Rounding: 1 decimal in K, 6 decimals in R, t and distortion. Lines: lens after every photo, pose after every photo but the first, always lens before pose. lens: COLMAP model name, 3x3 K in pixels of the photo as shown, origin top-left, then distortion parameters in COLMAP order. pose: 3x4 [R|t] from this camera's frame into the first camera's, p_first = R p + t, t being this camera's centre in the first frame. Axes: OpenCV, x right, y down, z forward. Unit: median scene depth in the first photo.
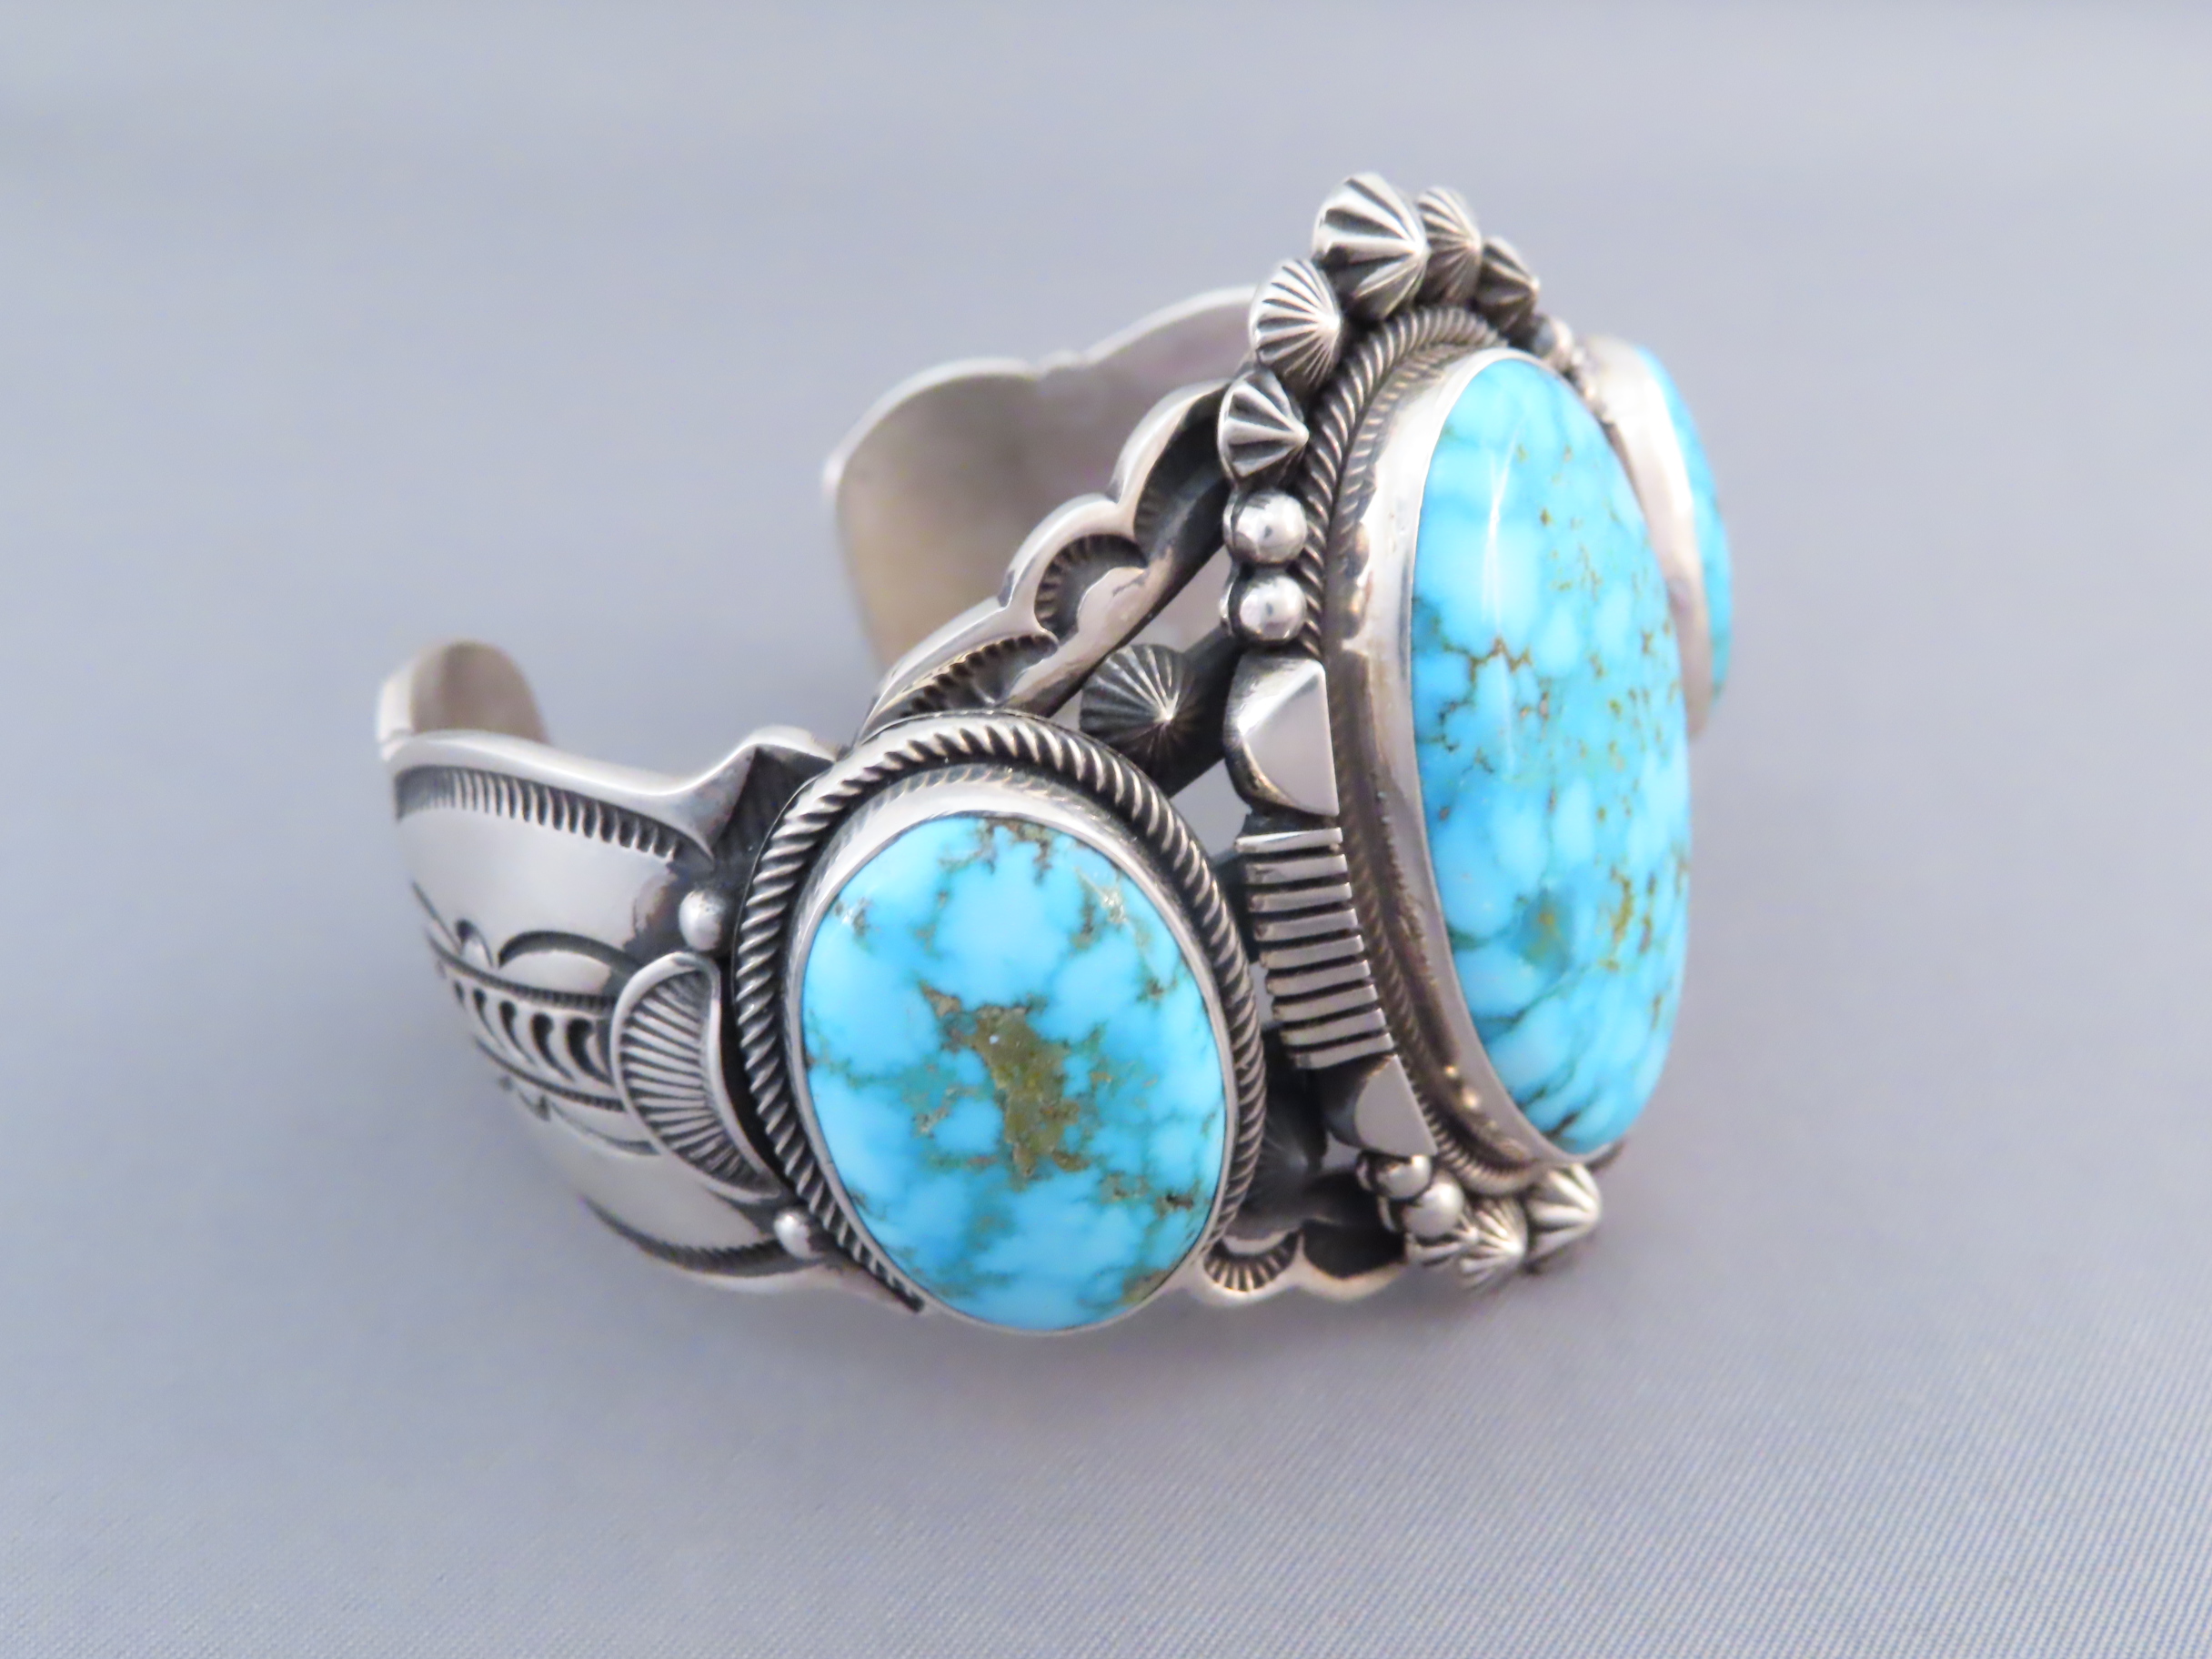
lens RADIAL K [[2565.8, 0, 1106.0], [0, 2565.8, 829.5], [0, 0, 1]] dist [-0.064789, 0.001234]
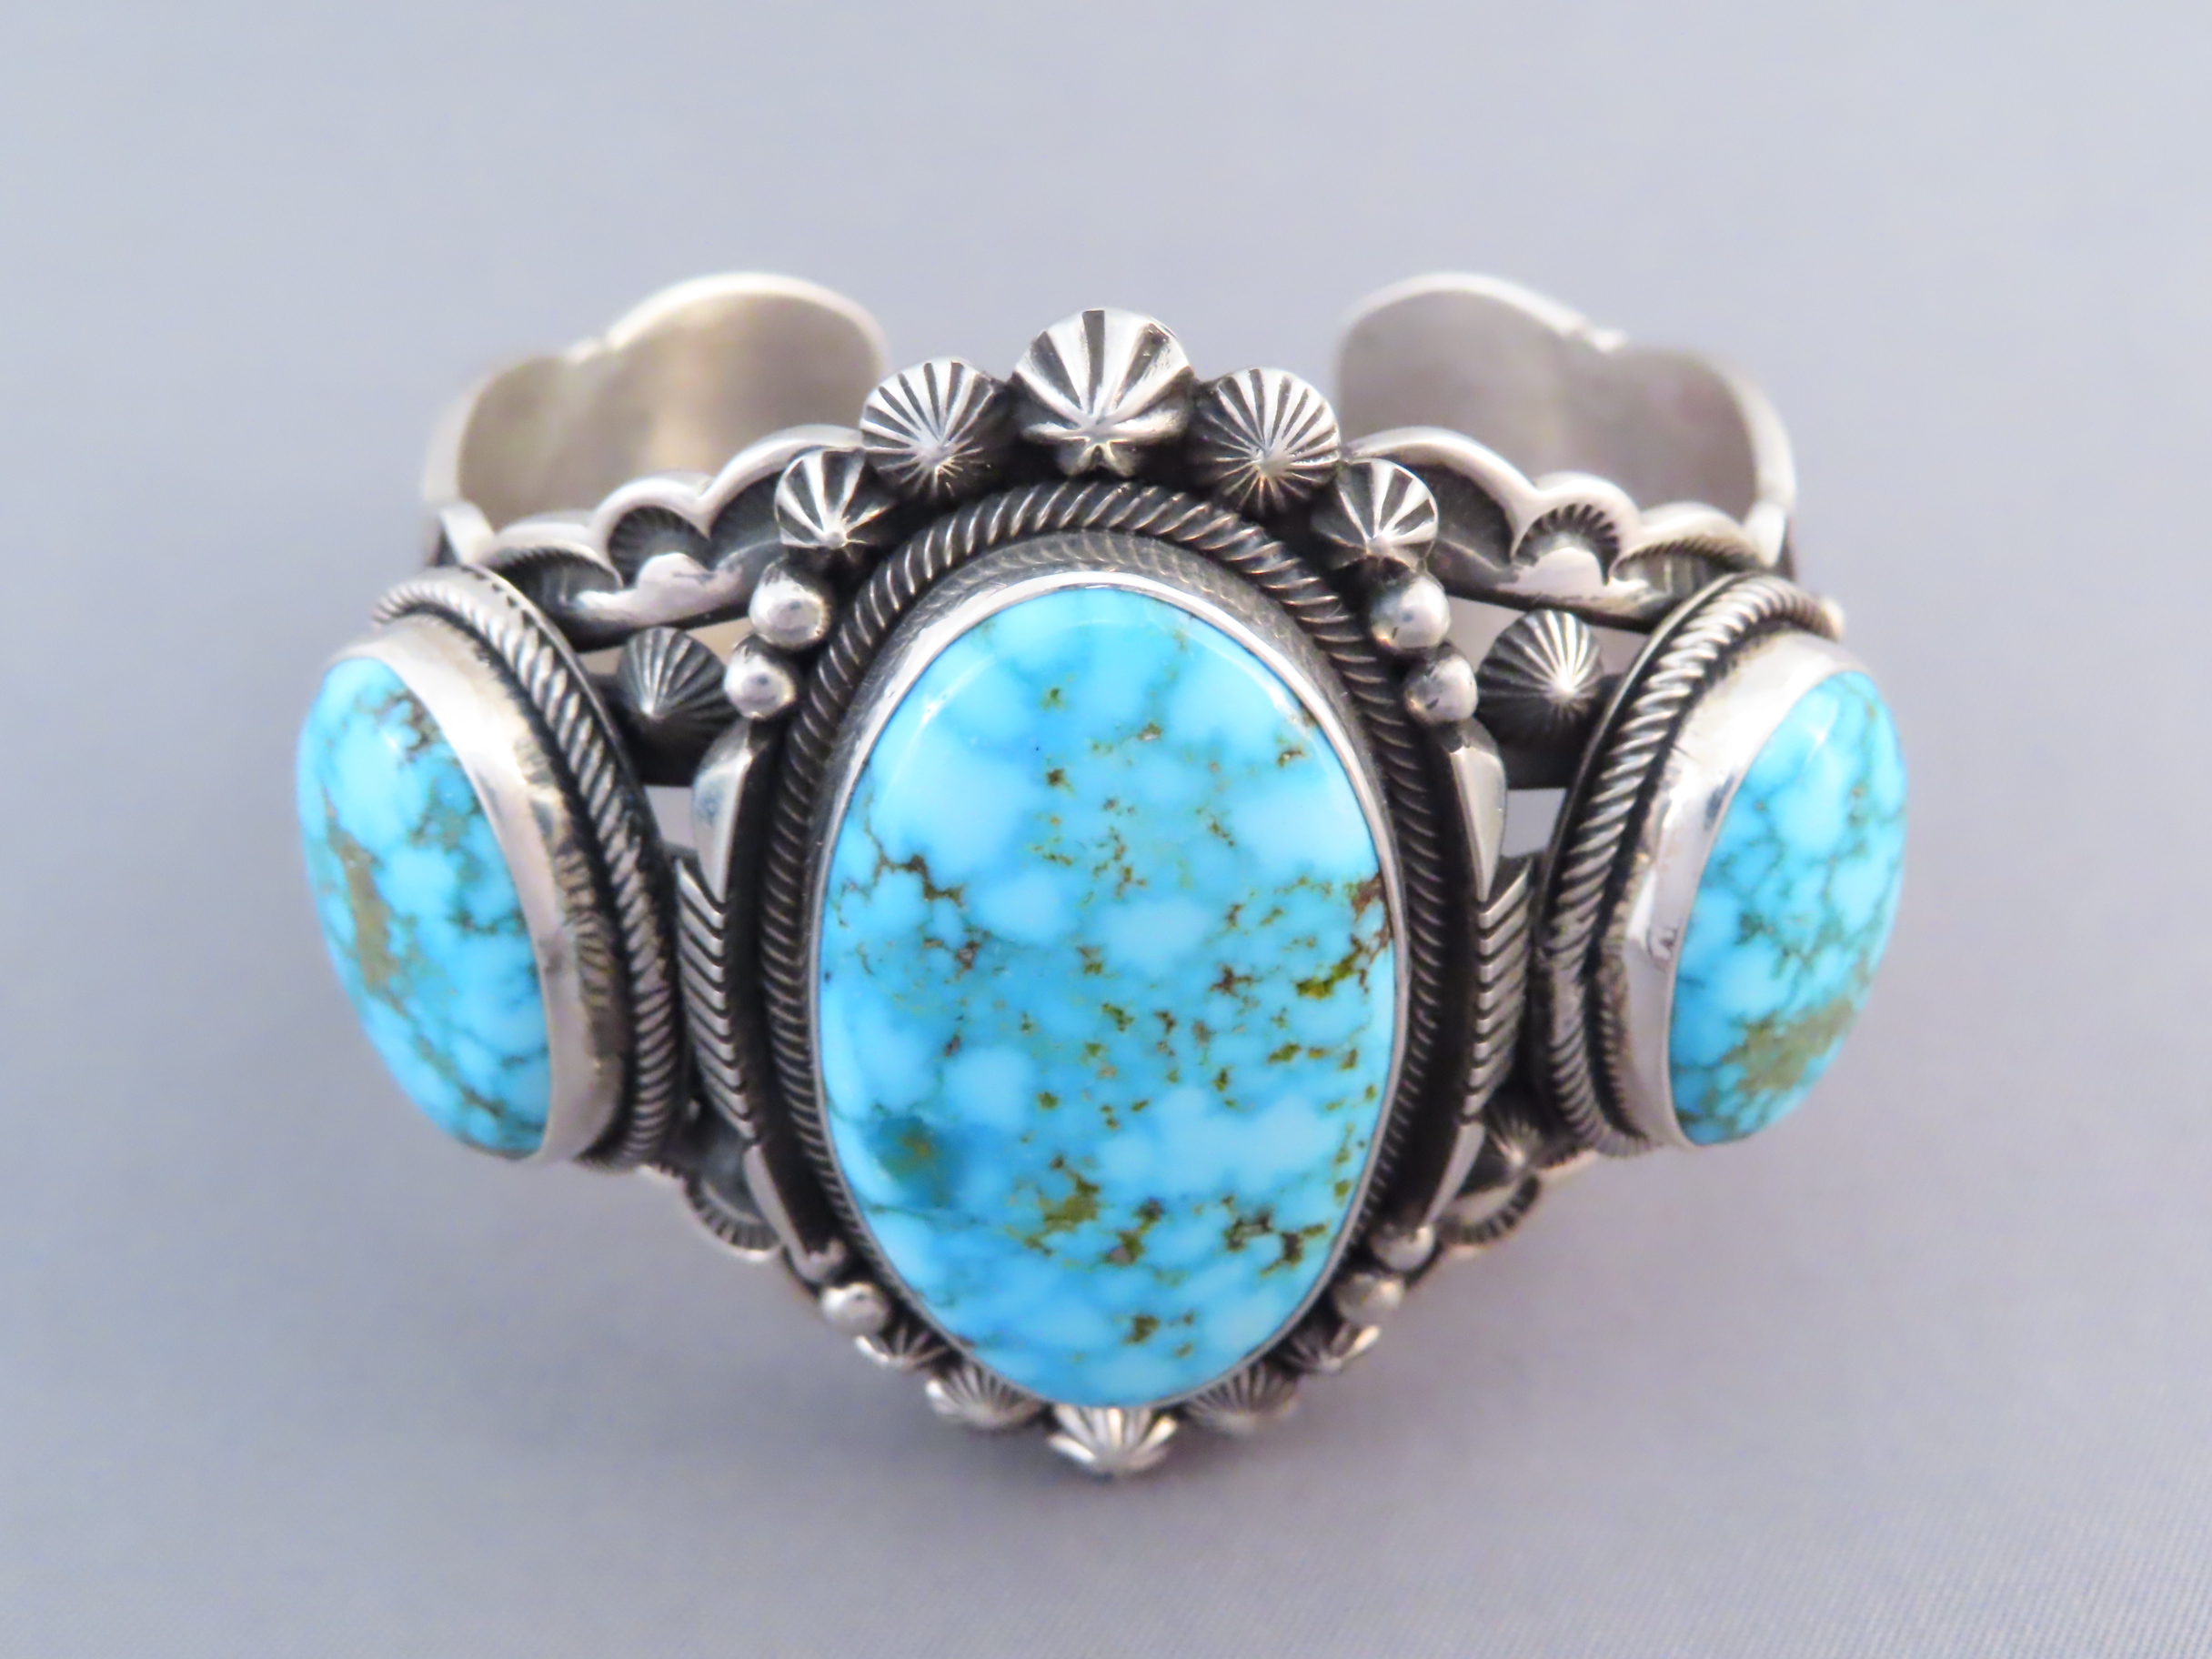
lens RADIAL K [[2565.8, 0, 1106.0], [0, 2565.8, 829.5], [0, 0, 1]] dist [-0.064789, 0.001234]
pose [[0.587122, 0.593250, -0.550765, 0.669245], [-0.458787, 0.804417, 0.377396, -0.442844], [0.666935, 0.031106, 0.744467, 0.392261]]
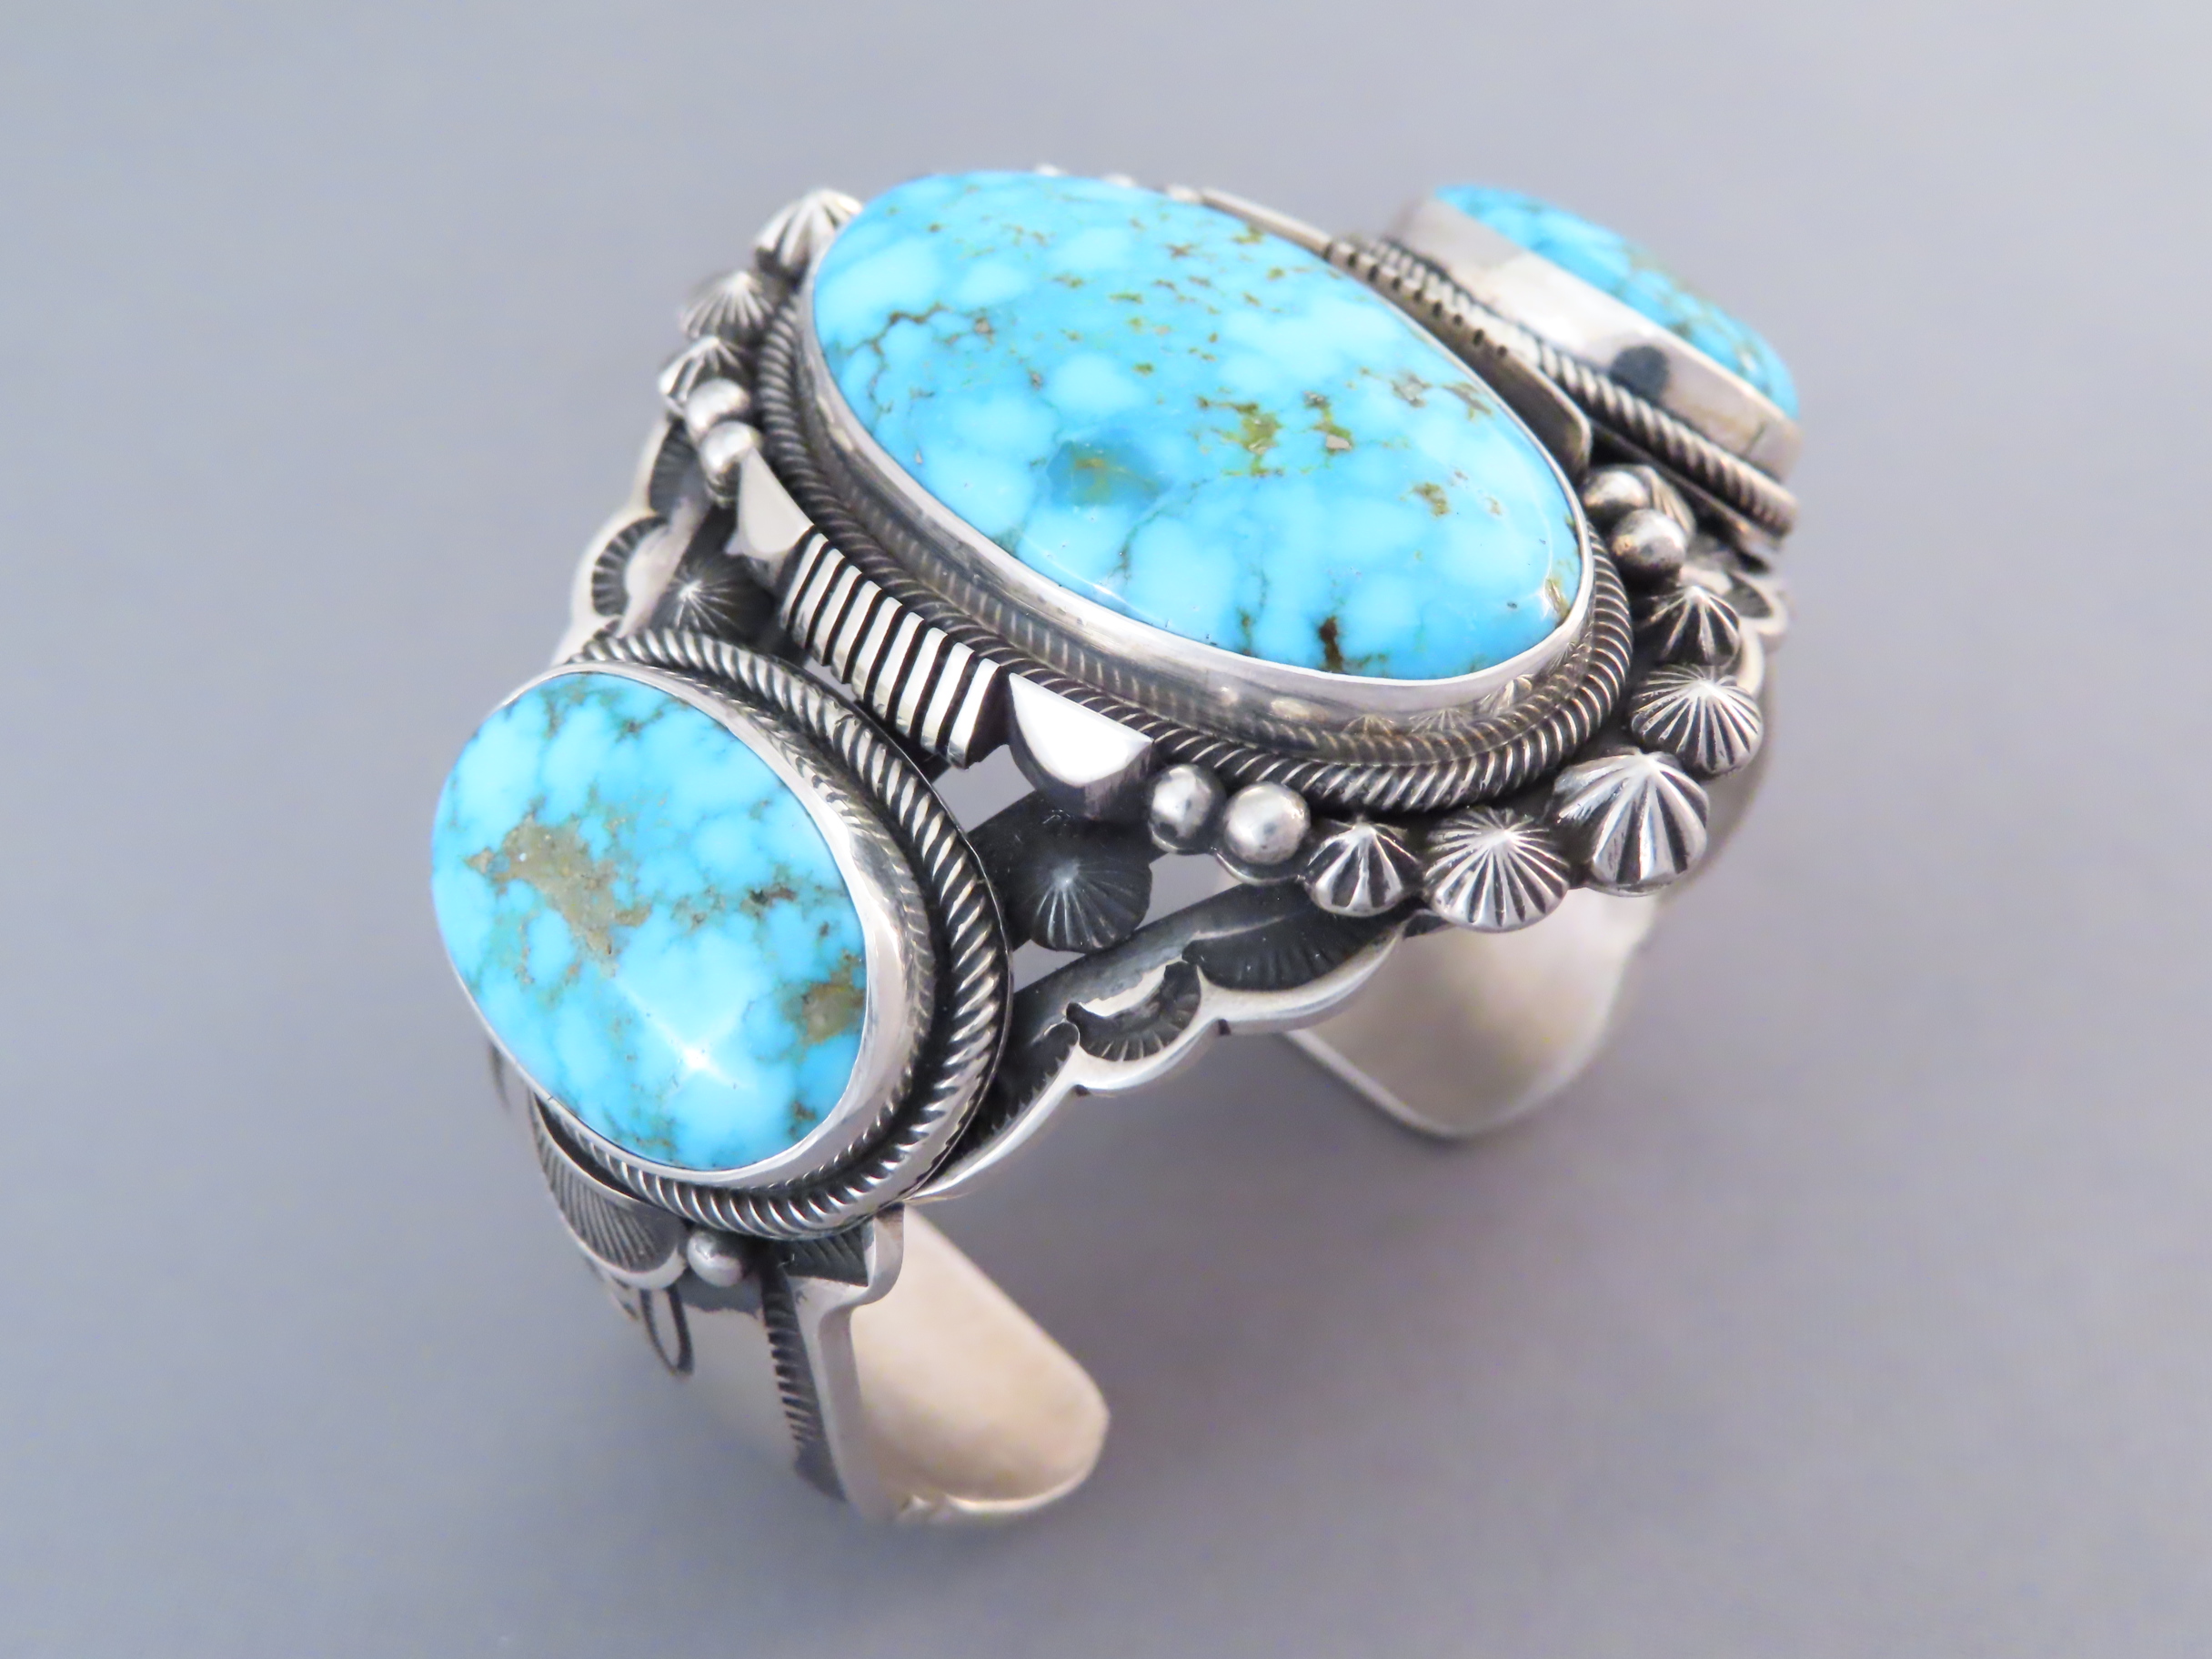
lens RADIAL K [[2565.8, 0, 1106.0], [0, 2565.8, 829.5], [0, 0, 1]] dist [-0.064789, 0.001234]
pose [[0.581222, -0.688392, -0.433932, 0.496575], [0.242349, 0.655490, -0.715262, 0.791429], [0.776819, 0.310563, 0.547816, 0.584082]]
